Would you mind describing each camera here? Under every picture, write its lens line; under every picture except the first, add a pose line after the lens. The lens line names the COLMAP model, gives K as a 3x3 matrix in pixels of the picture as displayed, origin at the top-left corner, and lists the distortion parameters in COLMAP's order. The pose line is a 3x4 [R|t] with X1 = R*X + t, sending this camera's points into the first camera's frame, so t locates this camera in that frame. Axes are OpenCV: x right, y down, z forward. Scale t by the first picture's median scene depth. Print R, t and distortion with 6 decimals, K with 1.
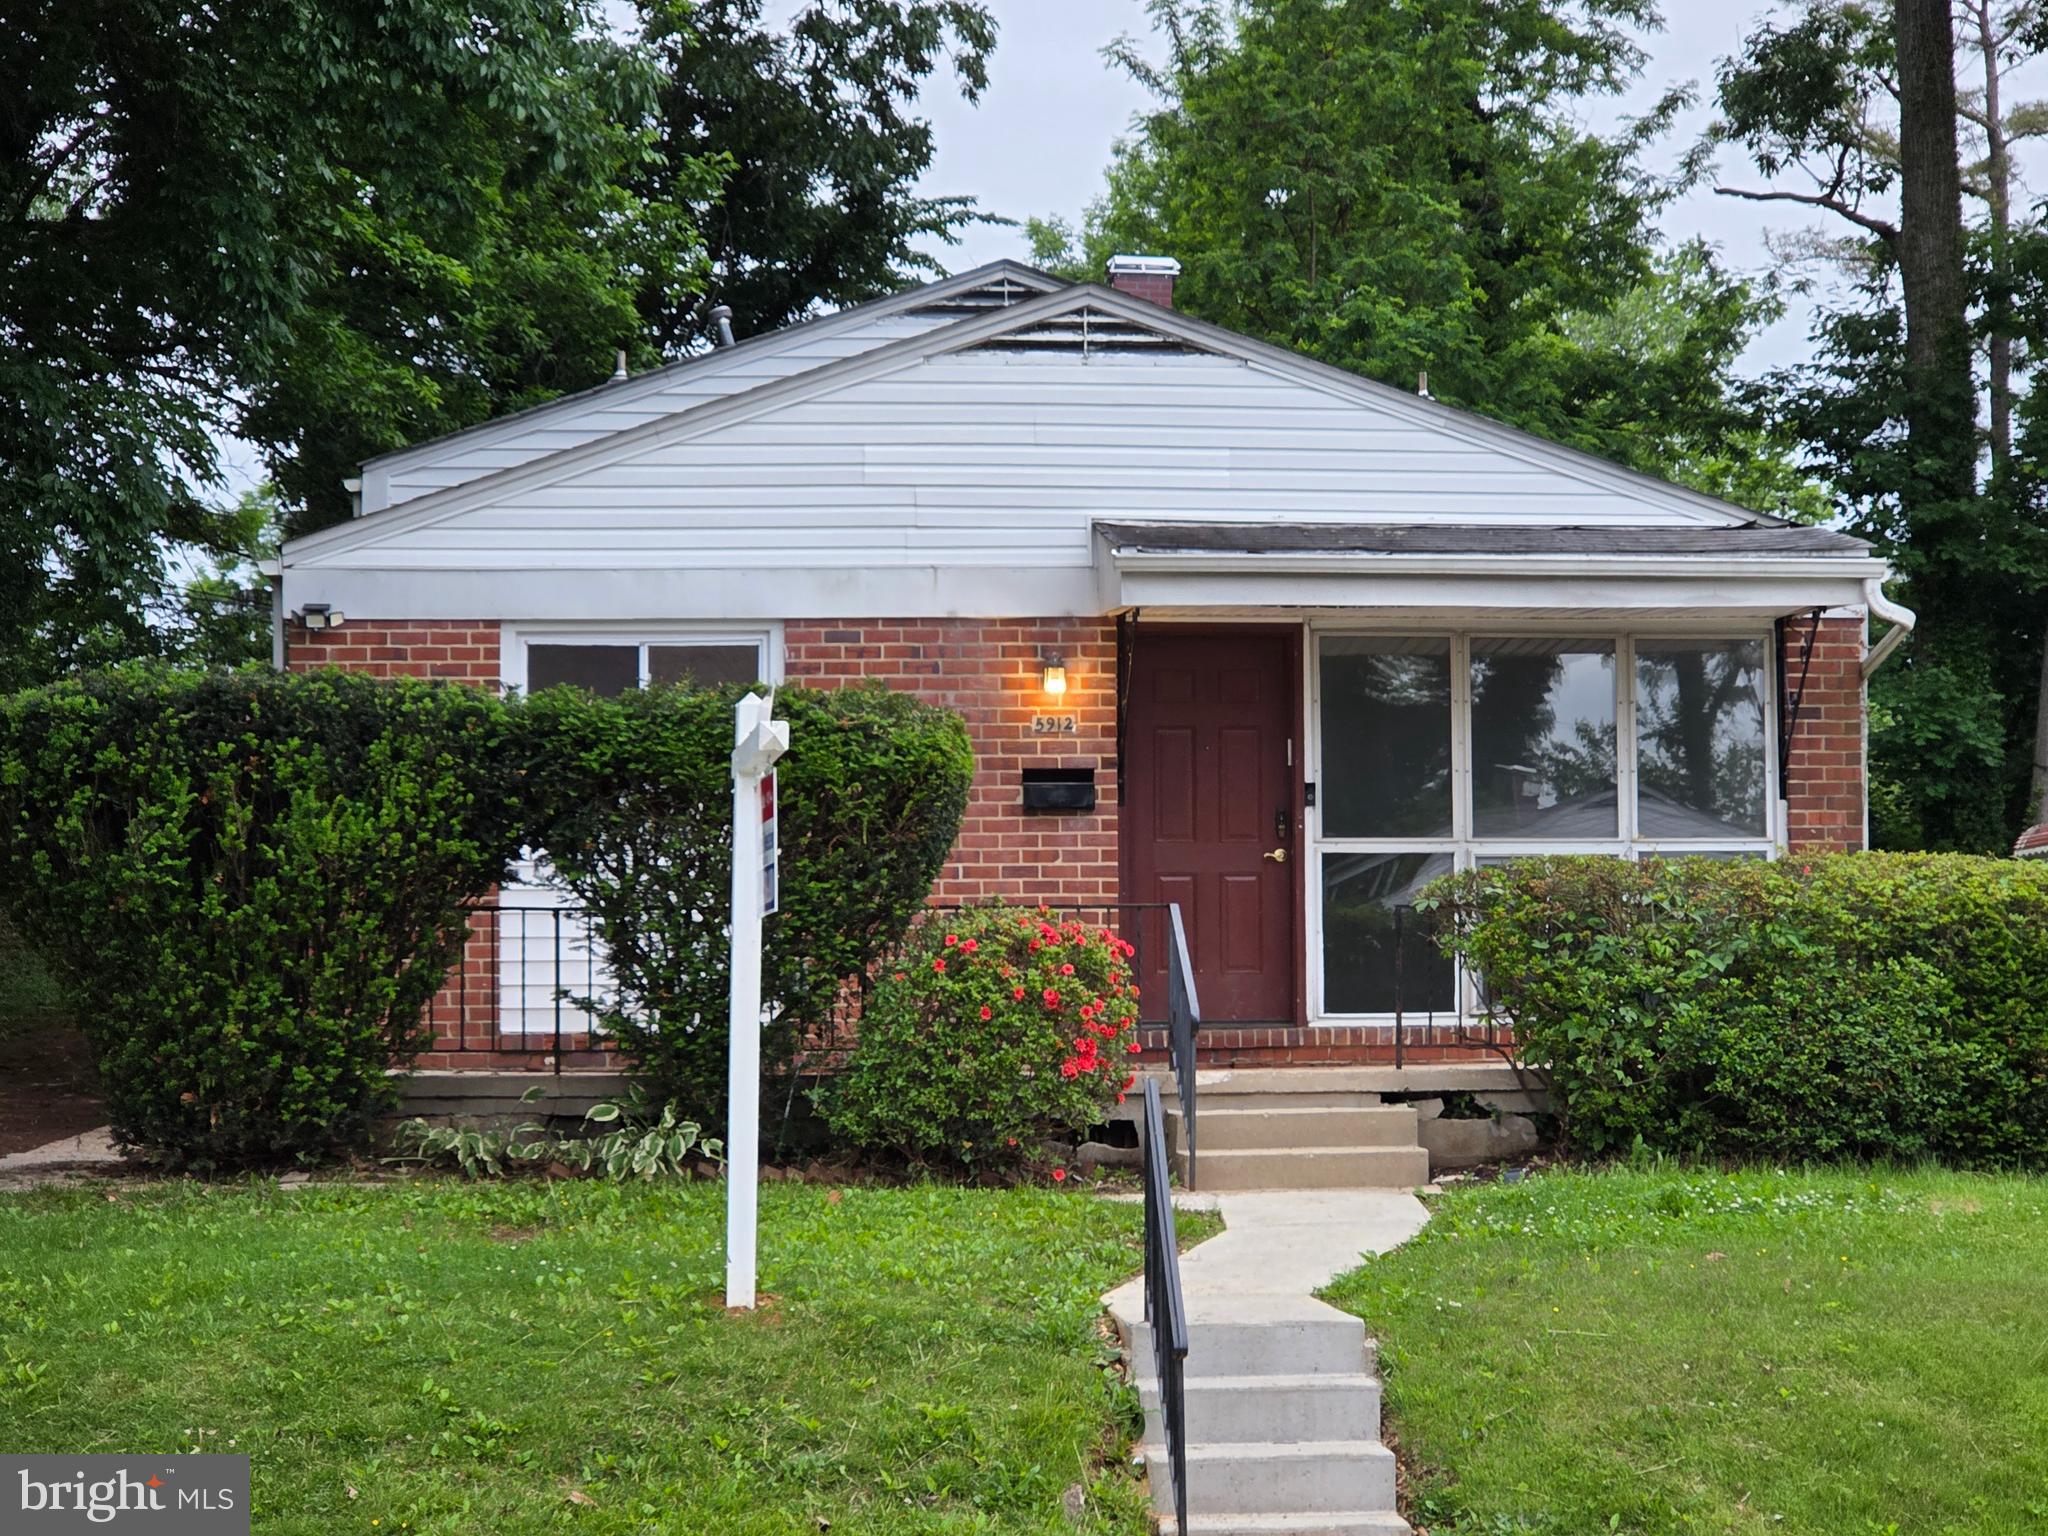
lens RADIAL K [[4123.9, 0, 1027.5], [0, 4123.9, 777.0], [0, 0, 1]] dist [-0.279385, 0.000000]
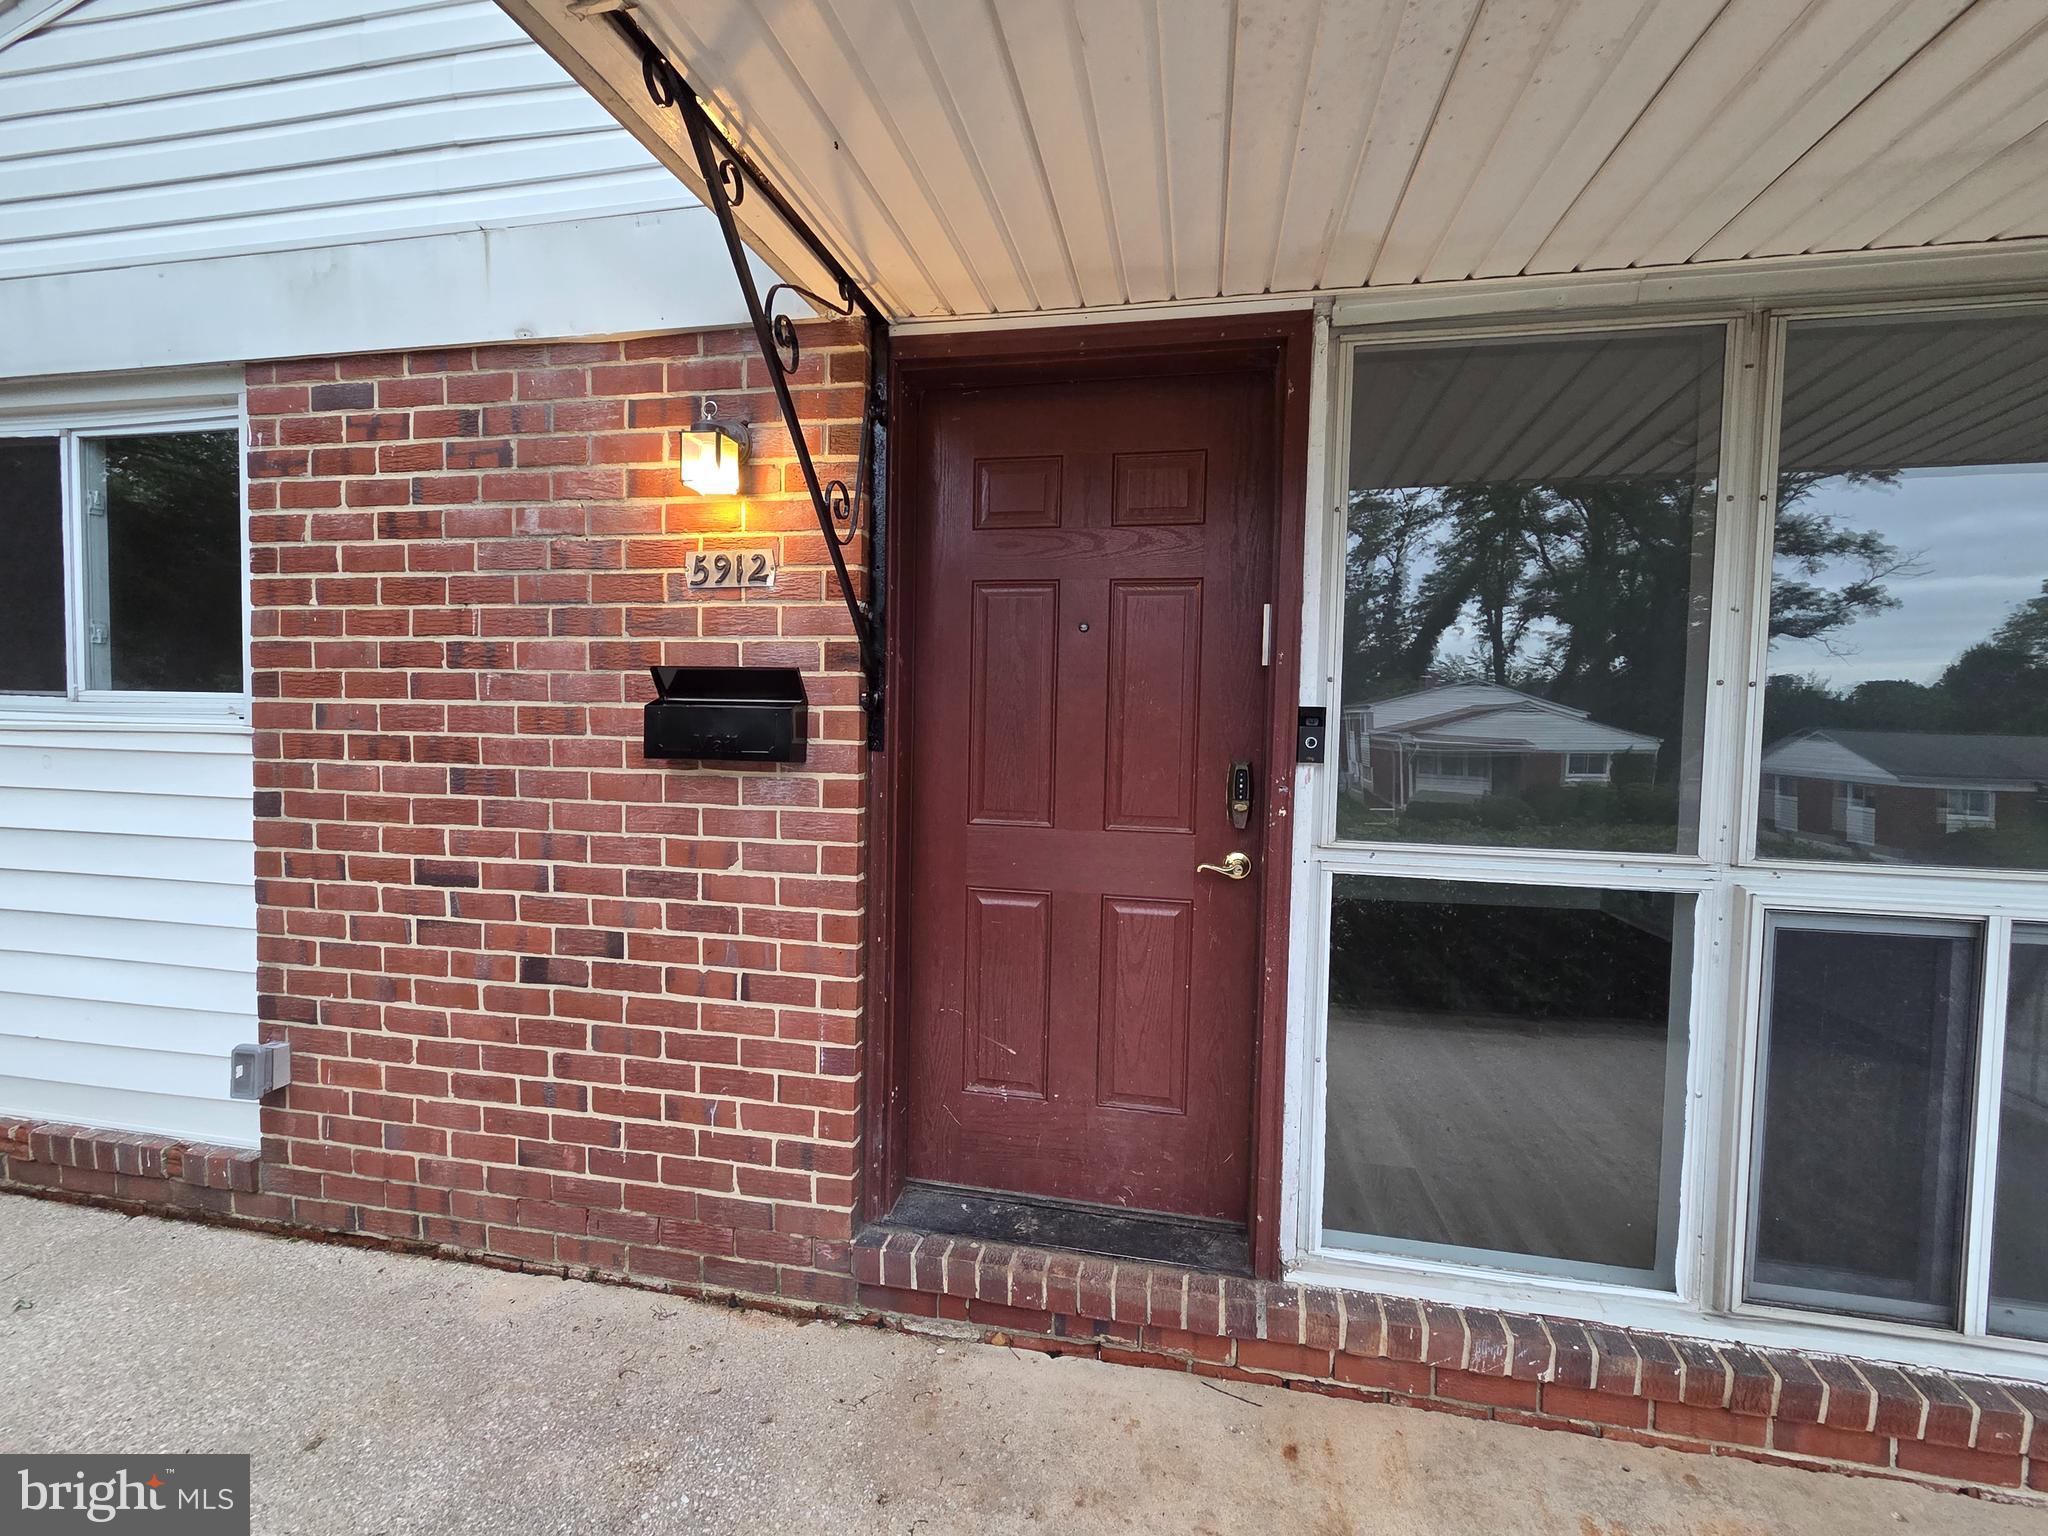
lens RADIAL K [[847.6, 0, 1040.6], [0, 847.6, 760.7], [0, 0, 1]] dist [0.002807, 0.000379]
pose [[0.962068, 0.039448, -0.269944, 0.066076], [-0.010316, 0.994043, 0.108497, -0.002316], [0.272616, -0.101597, 0.956744, 0.917482]]
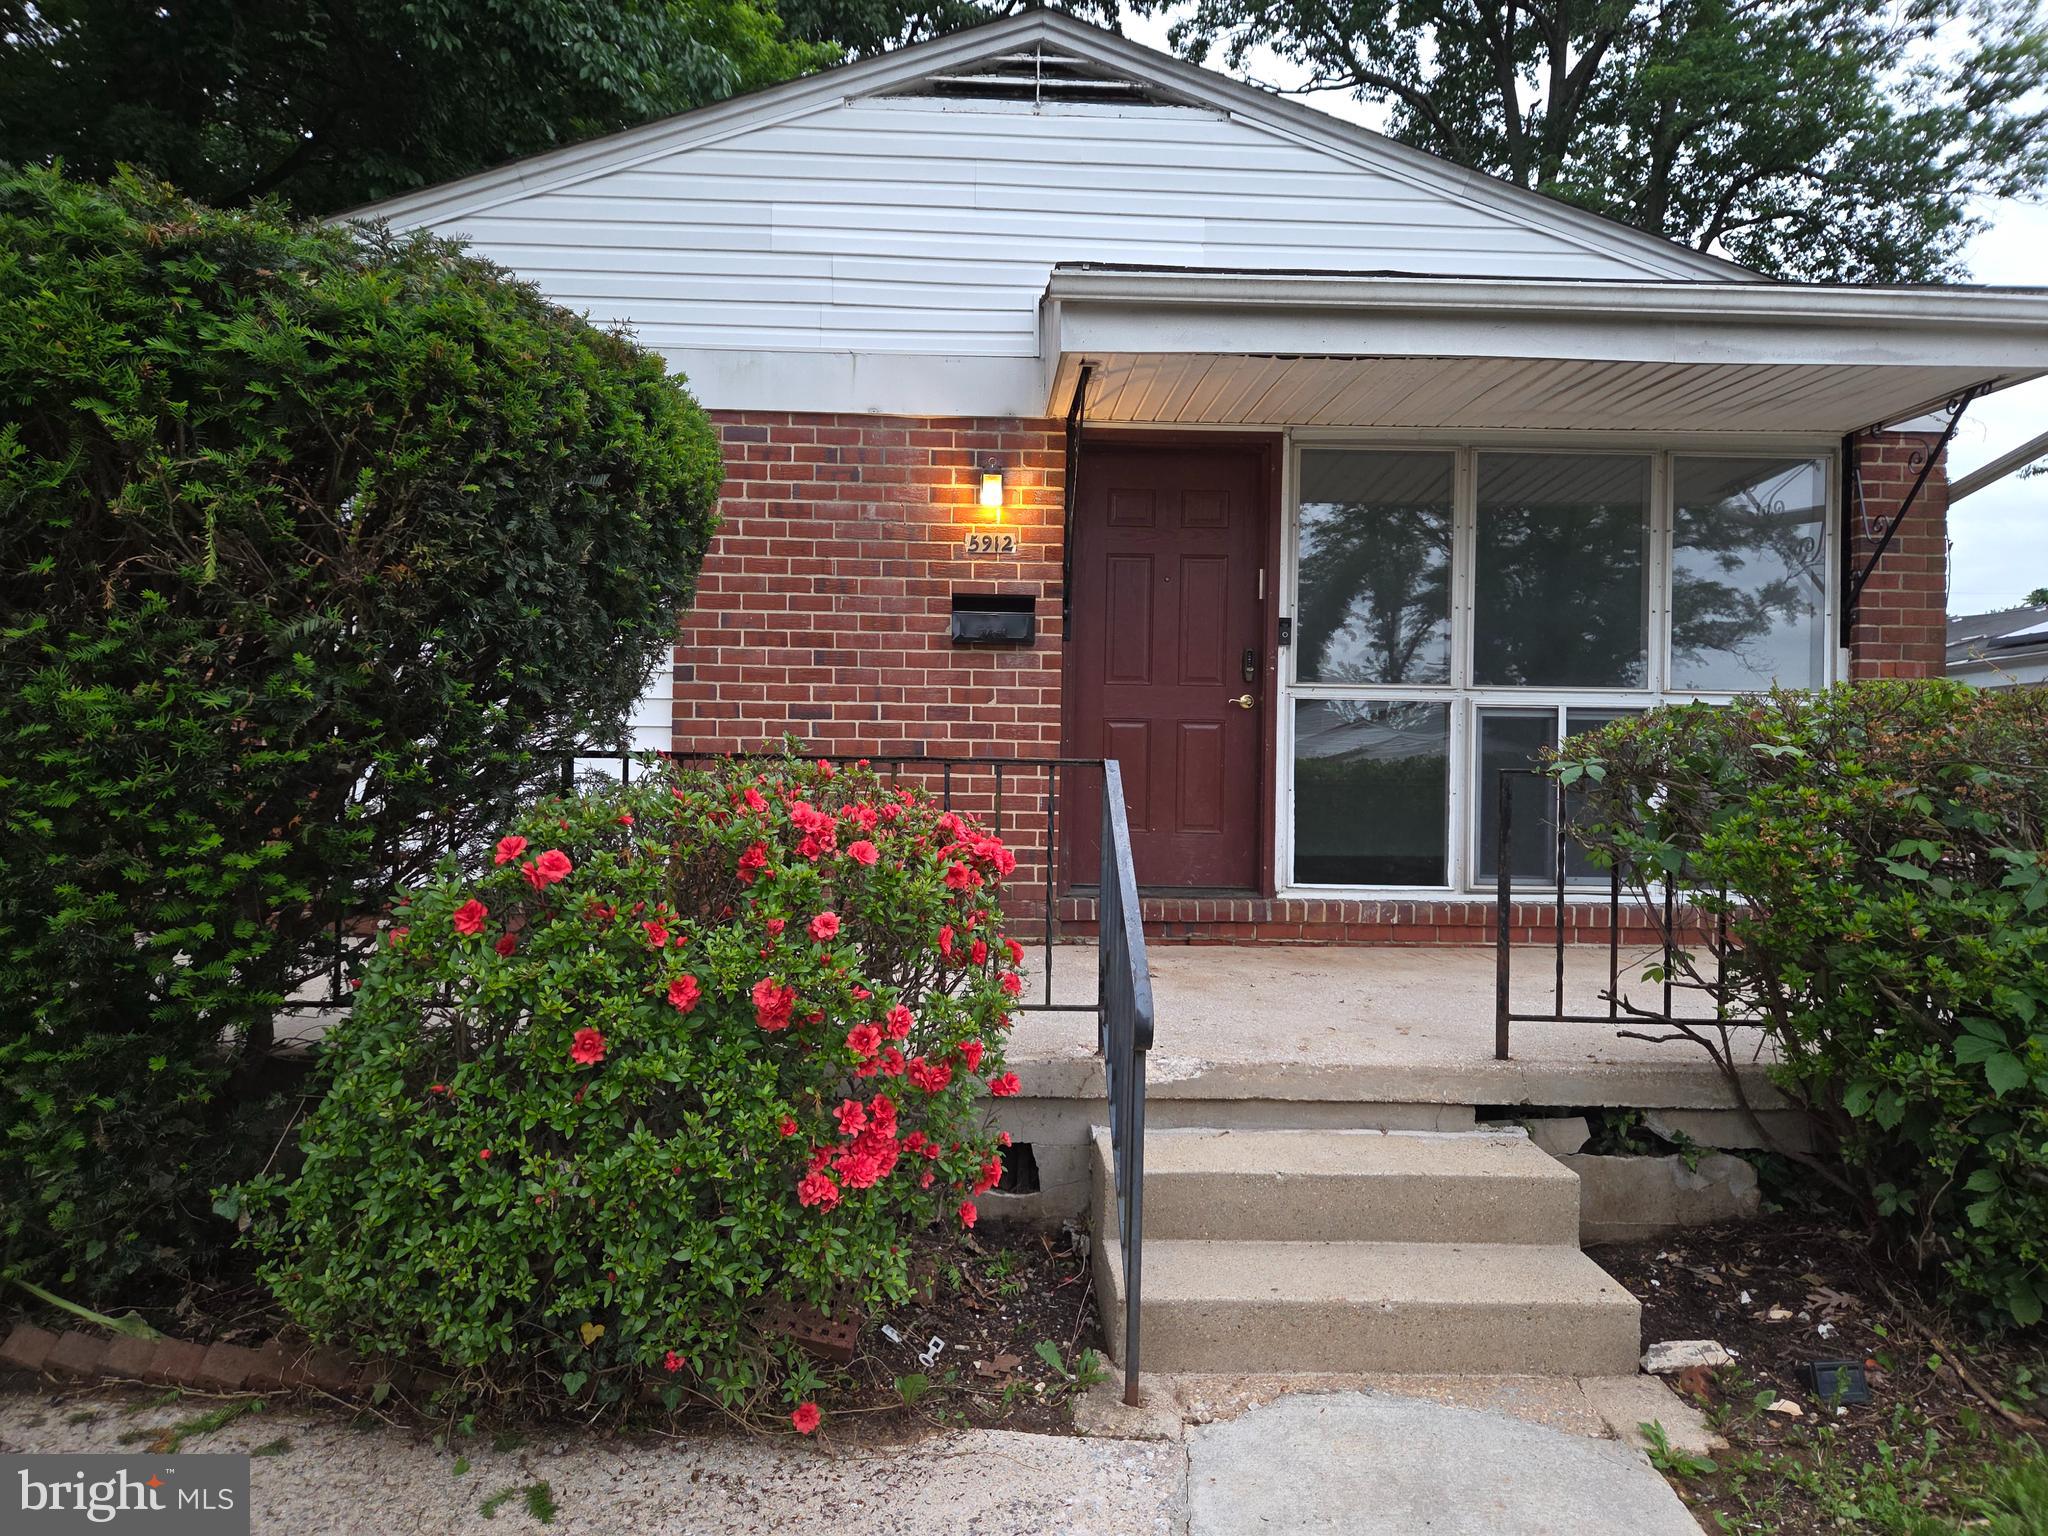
lens RADIAL K [[1367.7, 0, 1019.9], [0, 1367.7, 784.9], [0, 0, 1]] dist [0.073839, -0.061098]
pose [[0.998389, 0.022609, -0.052050, 0.028690], [-0.019427, 0.997958, 0.060848, 0.020141], [0.053320, -0.059738, 0.996789, 0.710760]]
